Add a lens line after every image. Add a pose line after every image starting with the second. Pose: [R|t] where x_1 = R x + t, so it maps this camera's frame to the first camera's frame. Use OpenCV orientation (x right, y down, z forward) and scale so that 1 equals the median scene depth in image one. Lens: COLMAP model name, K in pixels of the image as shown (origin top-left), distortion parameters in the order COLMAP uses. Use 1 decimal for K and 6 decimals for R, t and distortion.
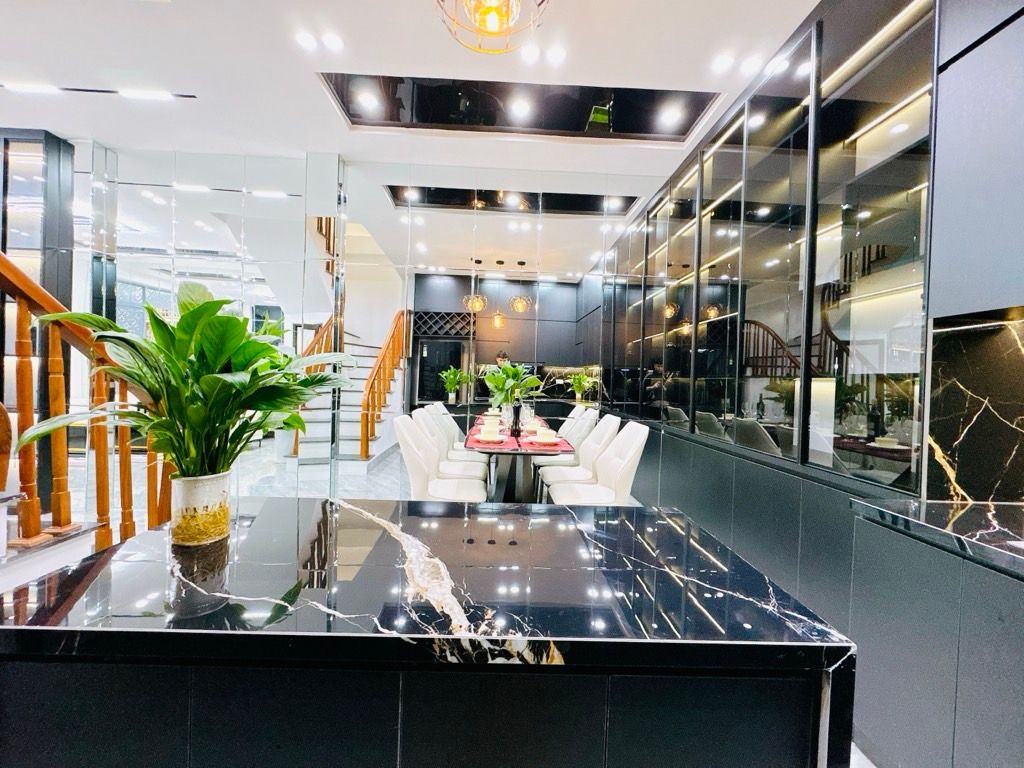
lens RADIAL K [[385.8, 0, 464.6], [0, 385.8, 380.4], [0, 0, 1]] dist [-0.000308, -0.000024]
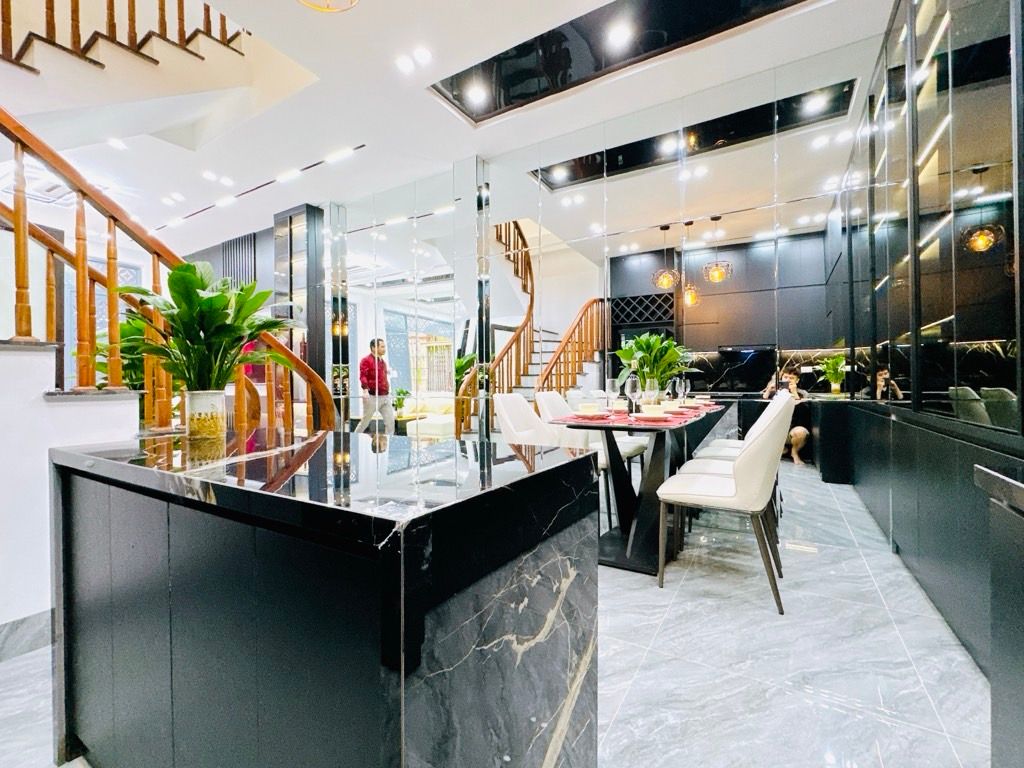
lens RADIAL K [[412.6, 0, 511.1], [0, 412.6, 383.9], [0, 0, 1]] dist [-0.000512, 0.000087]
pose [[0.864224, -0.041037, -0.501432, 0.289485], [0.033576, 0.999150, -0.023902, 0.074138], [0.501986, 0.003821, 0.864867, 0.062556]]
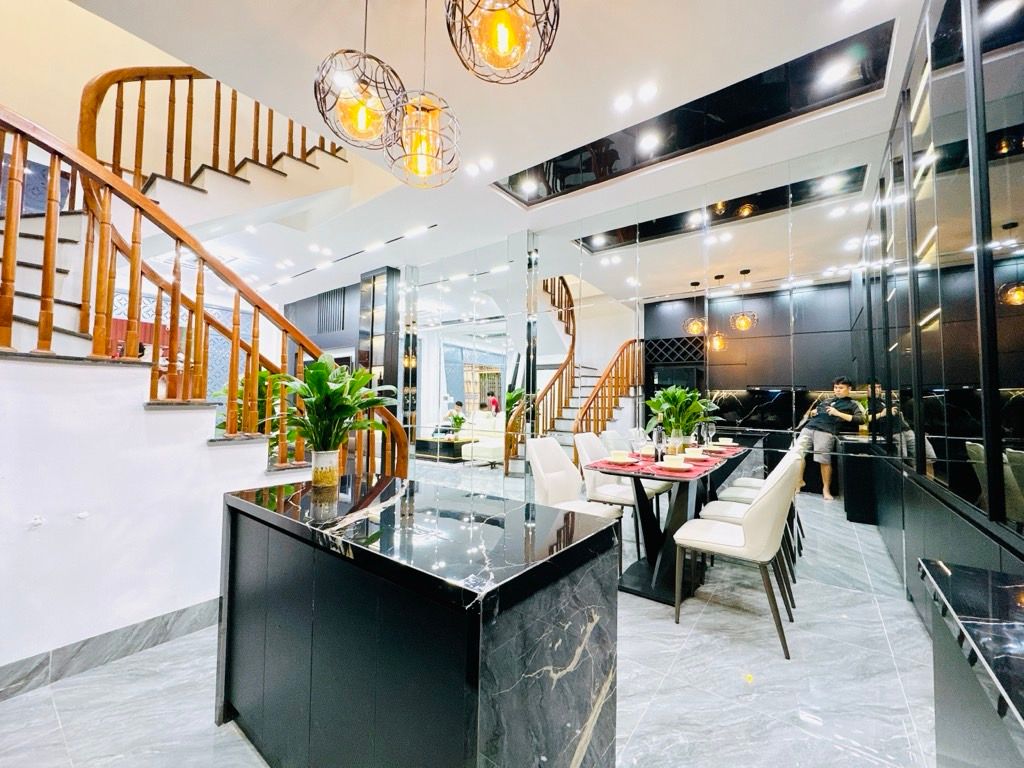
lens RADIAL K [[376.2, 0, 517.3], [0, 376.2, 386.5], [0, 0, 1]] dist [-0.001092, 0.000328]
pose [[0.811961, -0.047615, -0.581767, 0.328197], [0.010038, 0.997659, -0.067644, 0.012814], [0.583626, 0.049085, 0.810538, 0.000855]]
